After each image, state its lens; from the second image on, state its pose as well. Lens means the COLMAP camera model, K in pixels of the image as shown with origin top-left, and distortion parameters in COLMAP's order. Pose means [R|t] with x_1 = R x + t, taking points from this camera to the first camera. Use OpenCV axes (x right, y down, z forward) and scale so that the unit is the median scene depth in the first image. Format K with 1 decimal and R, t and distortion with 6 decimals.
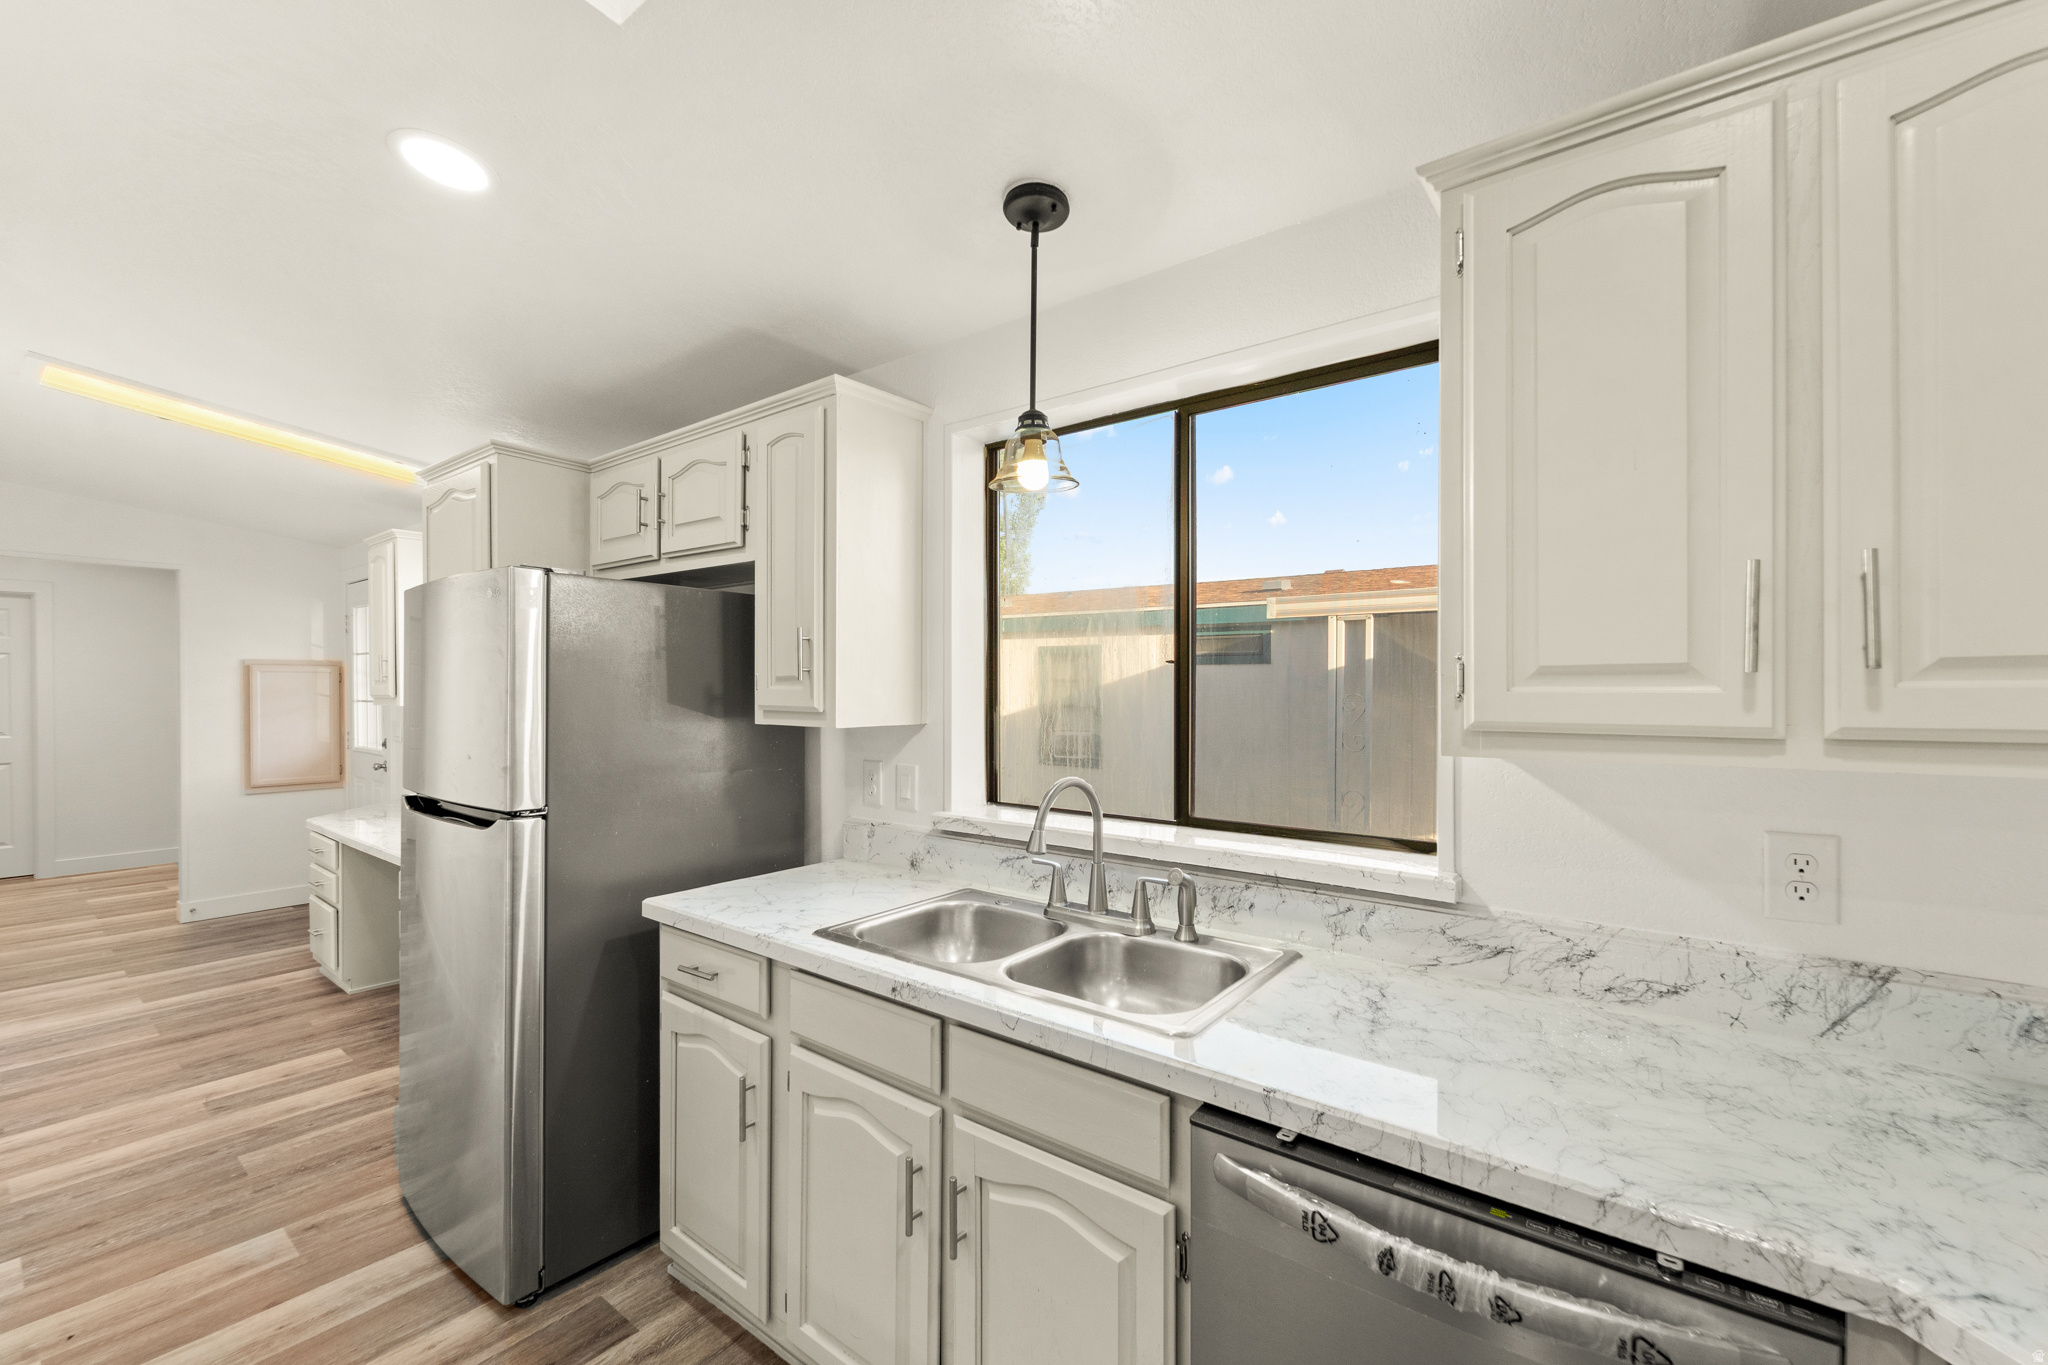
lens RADIAL K [[843.7, 0, 1033.5], [0, 843.7, 694.1], [0, 0, 1]] dist [0.006841, -0.003248]
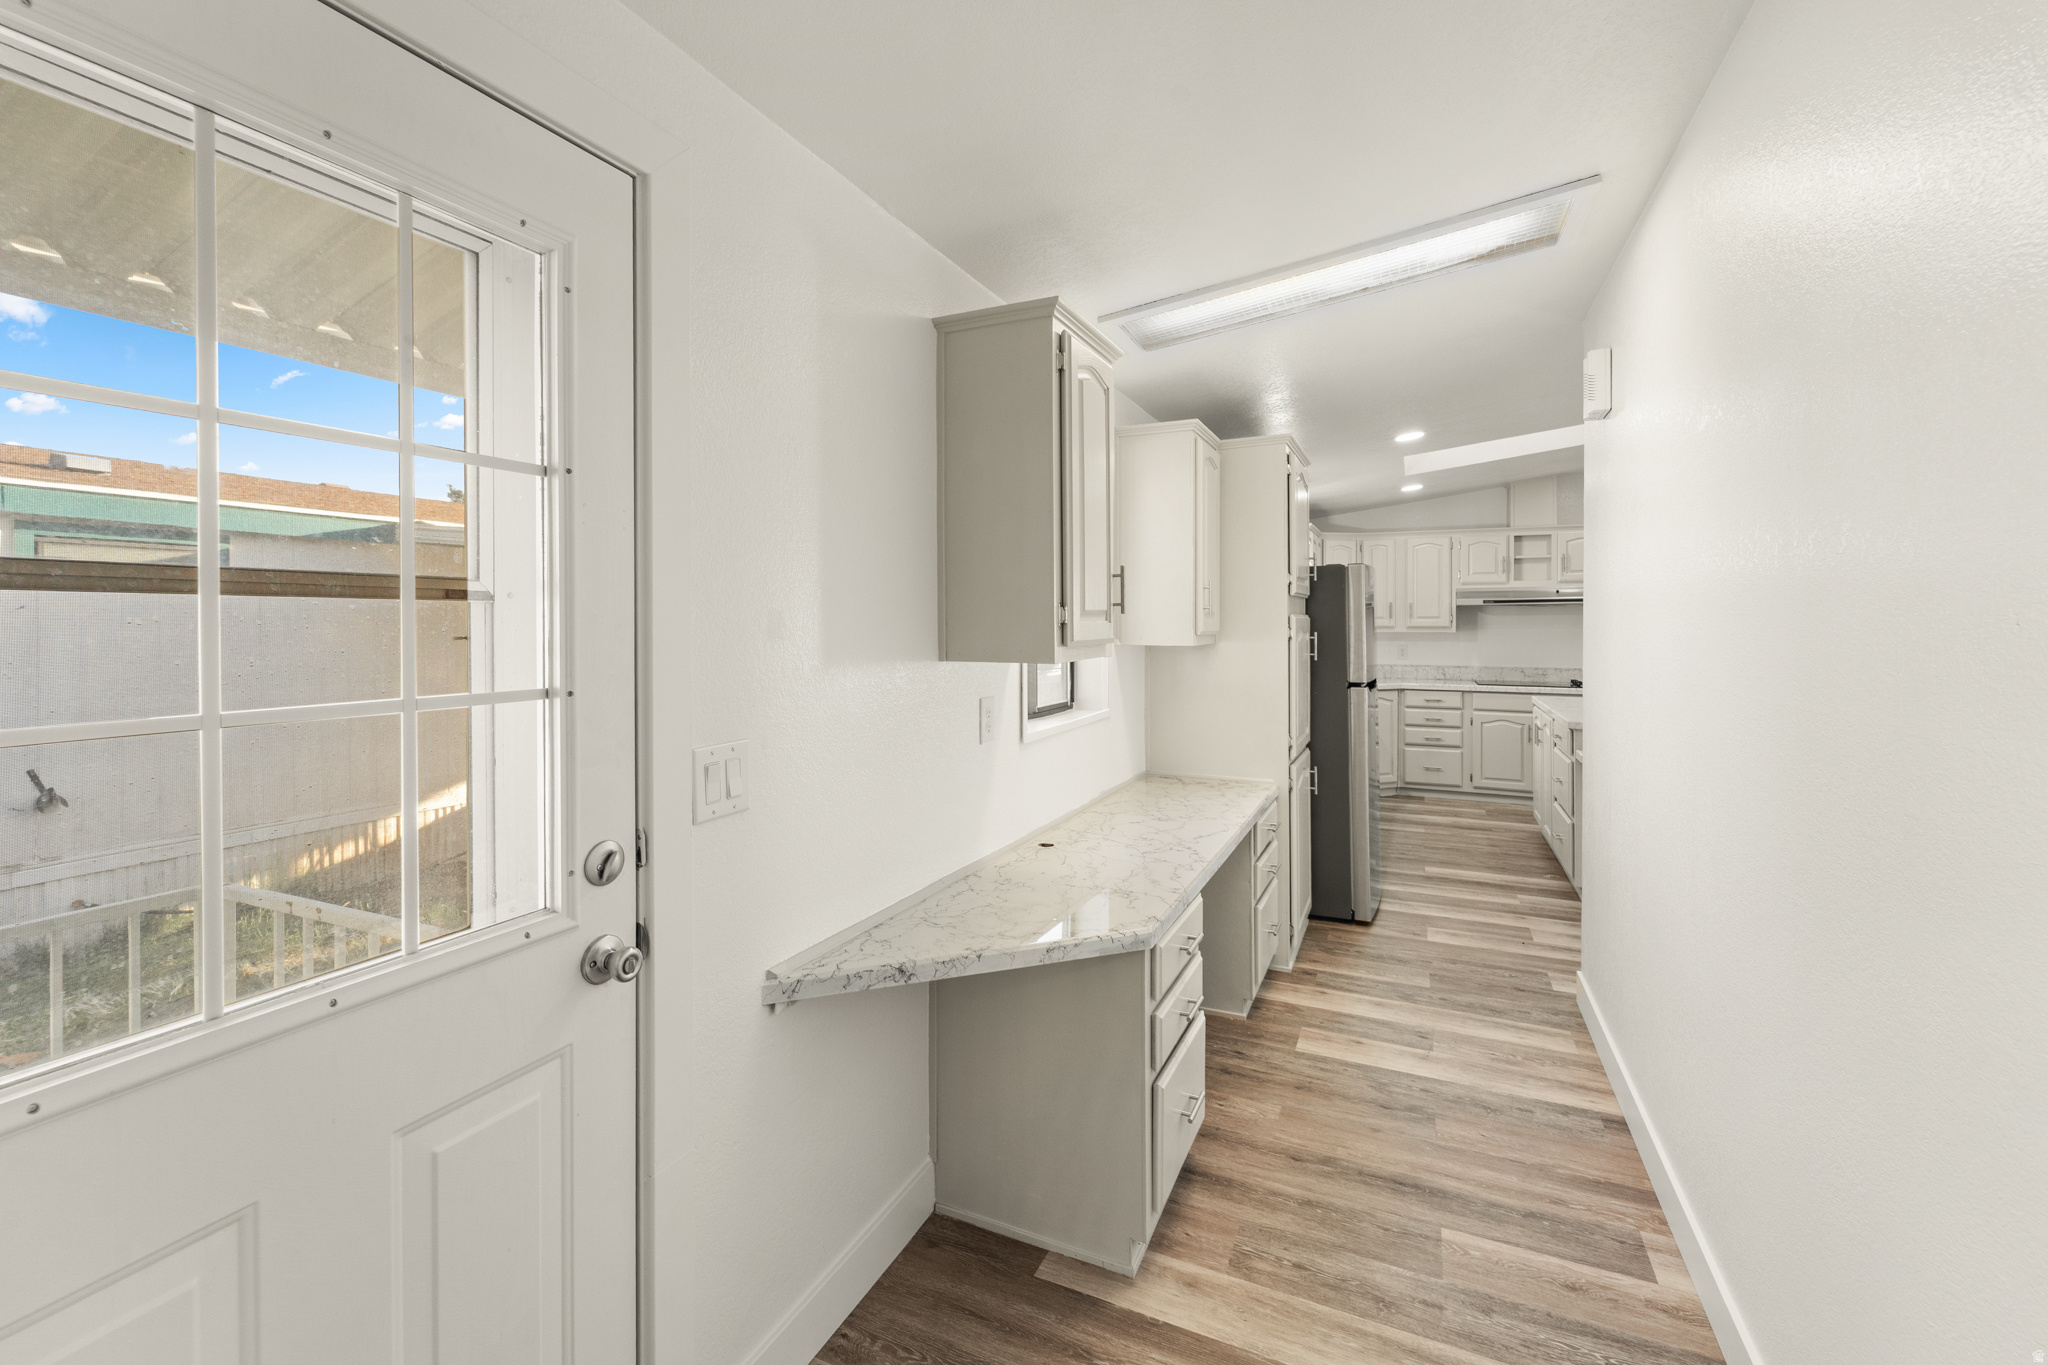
lens RADIAL K [[843.7, 0, 1026.1], [0, 843.7, 627.0], [0, 0, 1]] dist [0.006841, -0.003248]
pose [[-0.224341, -0.004888, 0.974498, -2.263582], [0.011156, 0.999909, 0.007584, -0.018551], [-0.974447, 0.012573, -0.224266, 2.073120]]
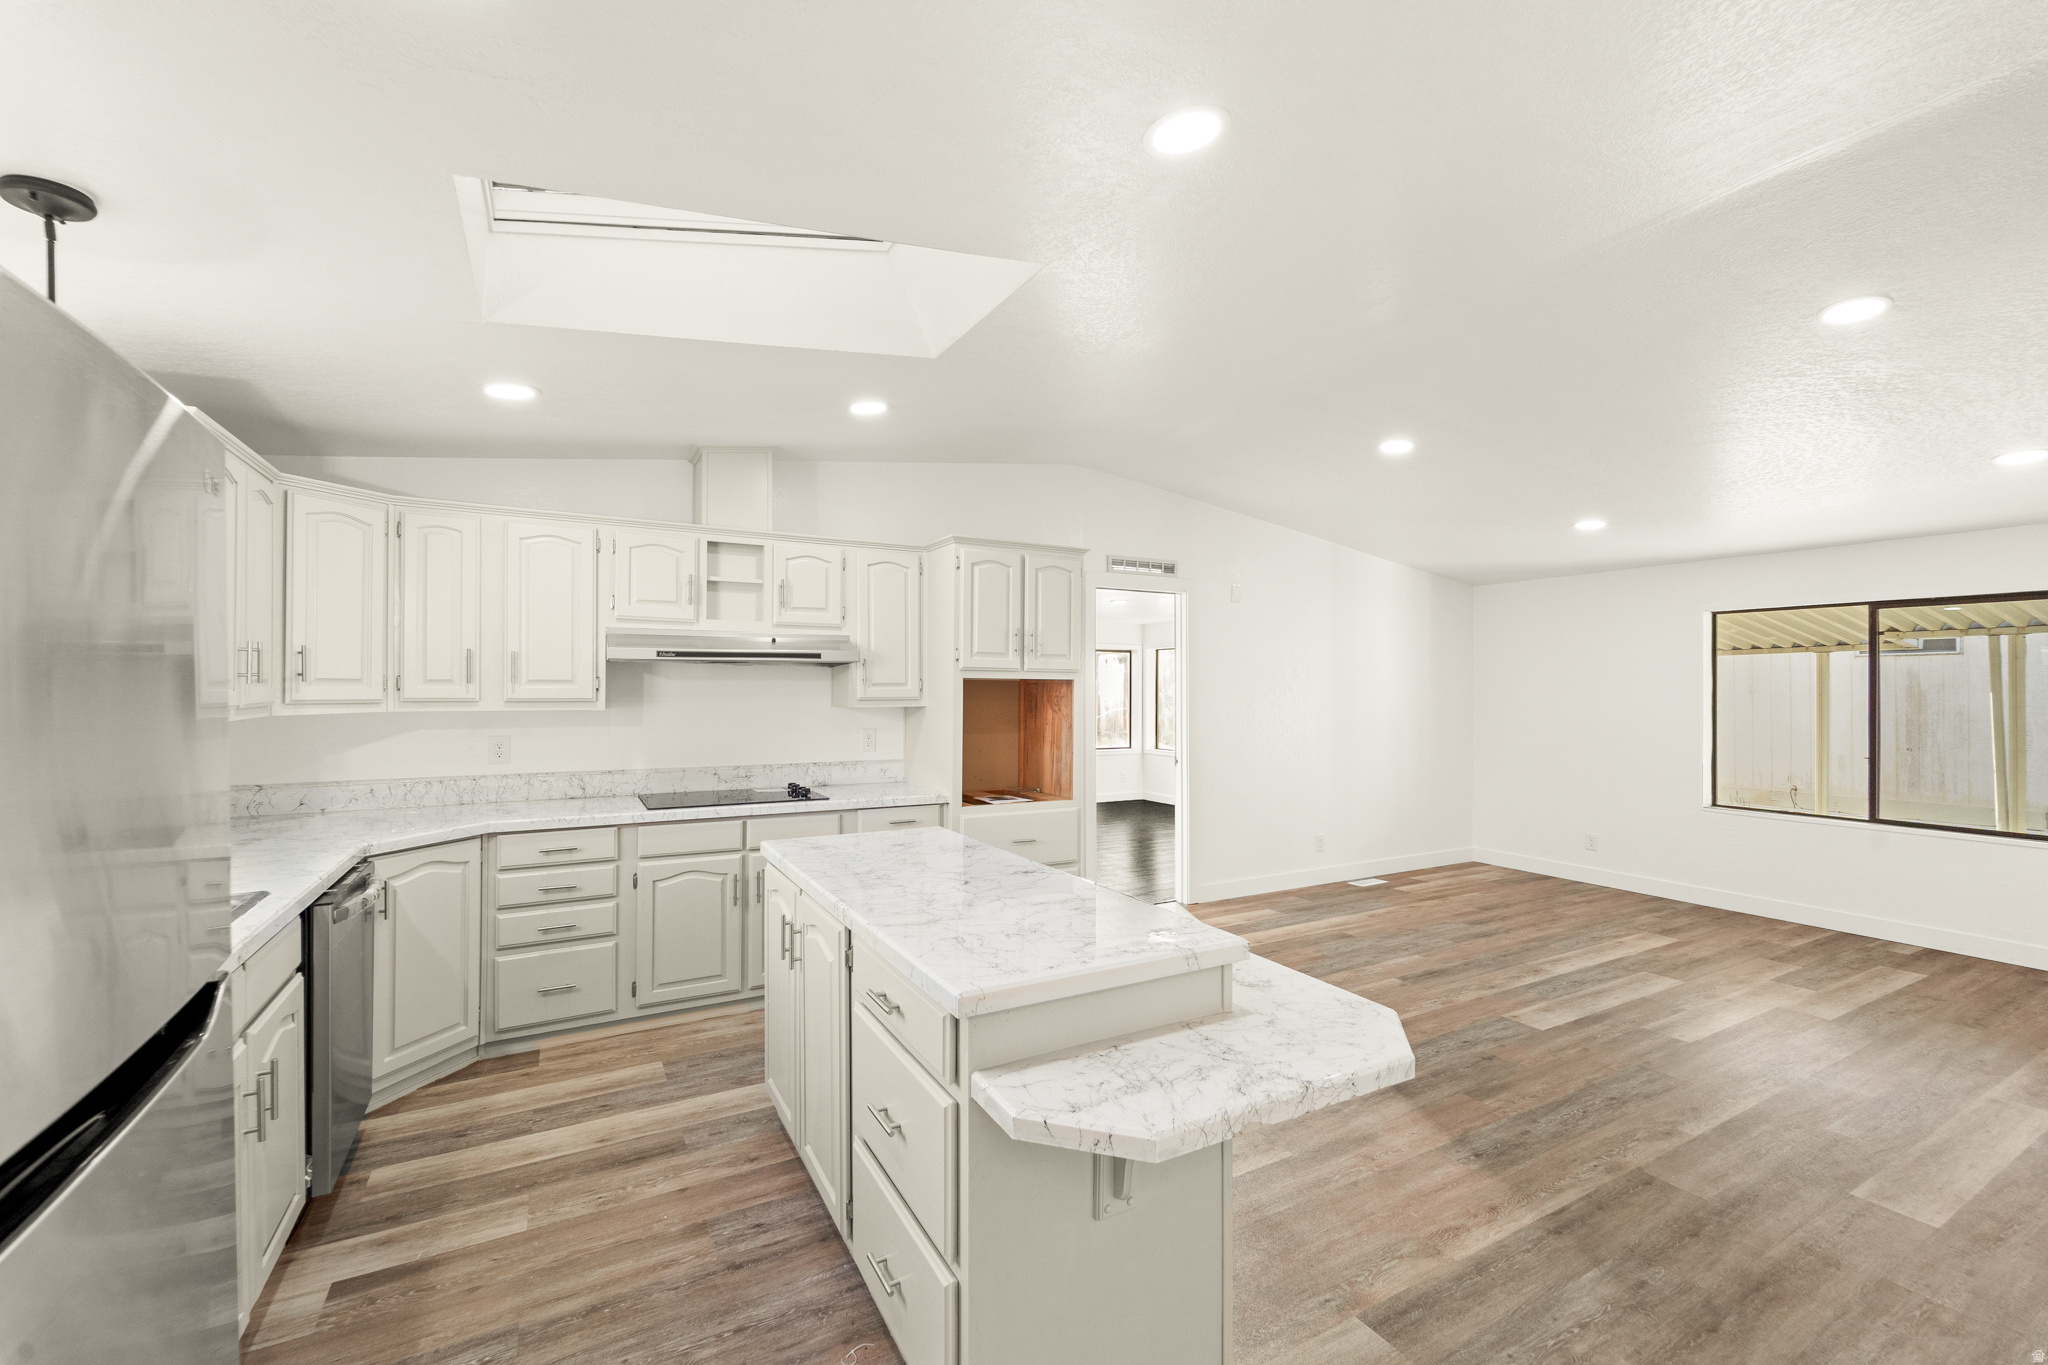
lens RADIAL K [[843.7, 0, 1029.9], [0, 843.7, 682.0], [0, 0, 1]] dist [0.006841, -0.003248]
pose [[-0.920510, 0.002699, 0.390710, -1.022878], [0.003129, 0.999995, 0.000464, -0.010653], [-0.390707, 0.001649, -0.920514, 1.051503]]
